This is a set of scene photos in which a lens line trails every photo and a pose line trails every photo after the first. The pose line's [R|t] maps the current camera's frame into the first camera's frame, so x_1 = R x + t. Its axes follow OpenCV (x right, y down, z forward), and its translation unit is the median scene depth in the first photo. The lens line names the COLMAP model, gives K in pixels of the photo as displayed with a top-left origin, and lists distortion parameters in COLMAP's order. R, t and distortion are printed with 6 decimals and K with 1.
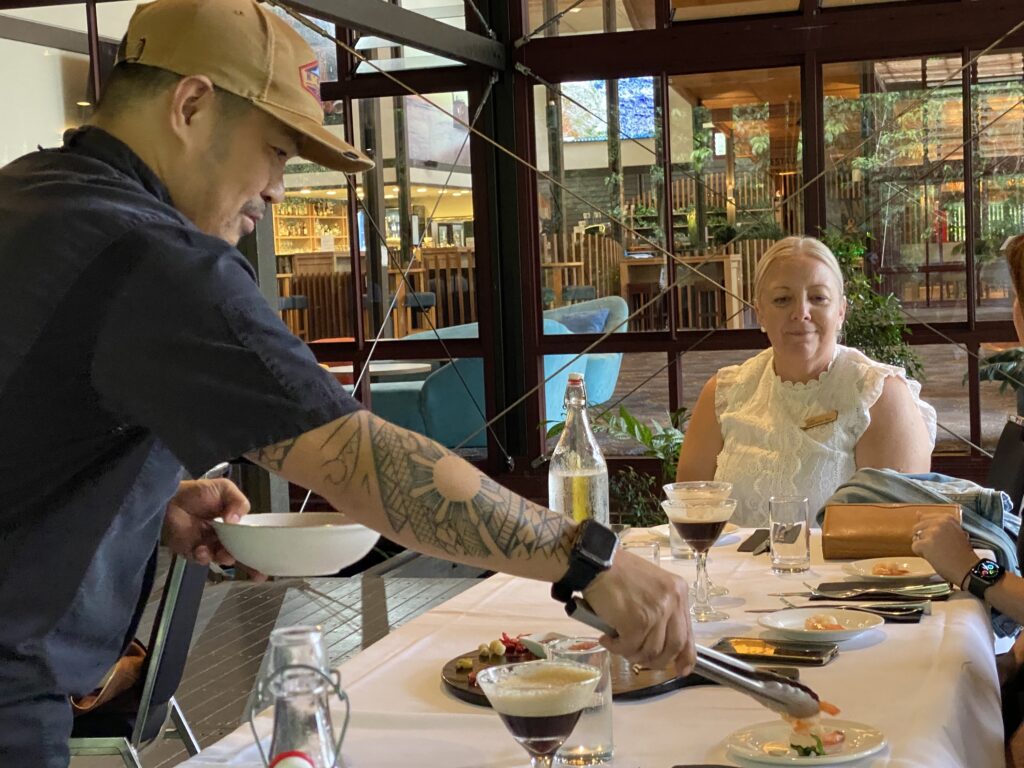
lens RADIAL K [[1806.0, 0, 512.0], [0, 1806.0, 384.0], [0, 0, 1]] dist [-0.001478, 0.020055]
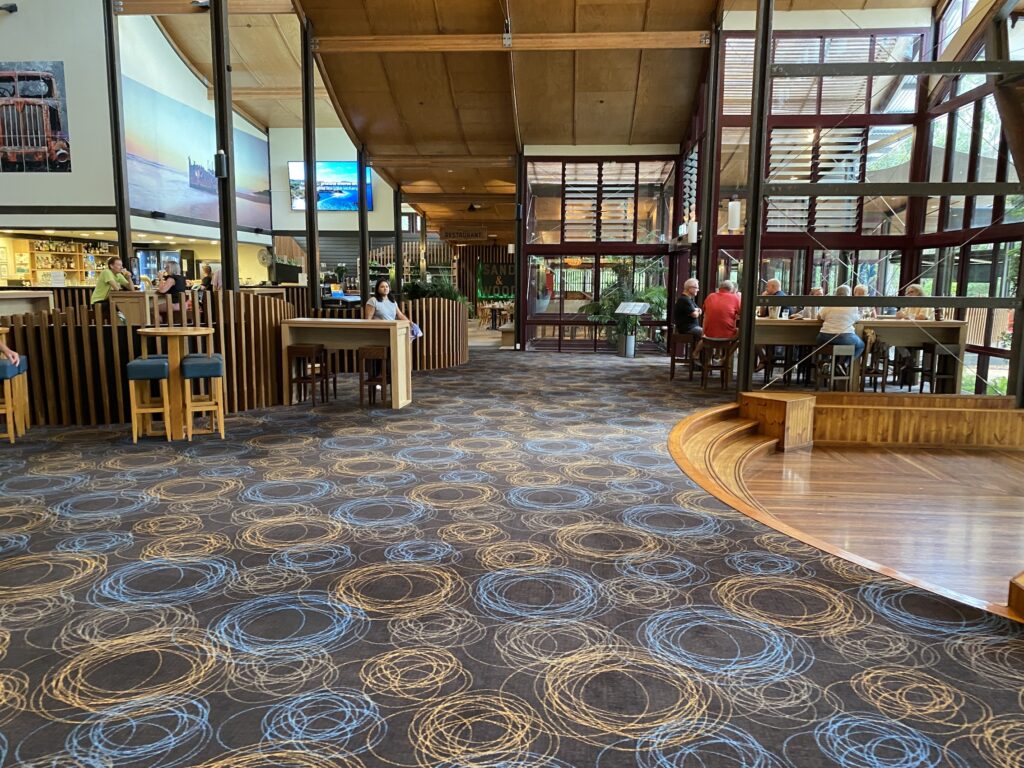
lens RADIAL K [[785.1, 0, 512.0], [0, 785.1, 384.0], [0, 0, 1]] dist [0.036898, -0.000169]
pose [[0.976089, 0.020765, 0.216375, 0.062789], [-0.033649, 0.997862, 0.056033, -0.043956], [-0.214749, -0.061974, 0.974701, 0.399006]]
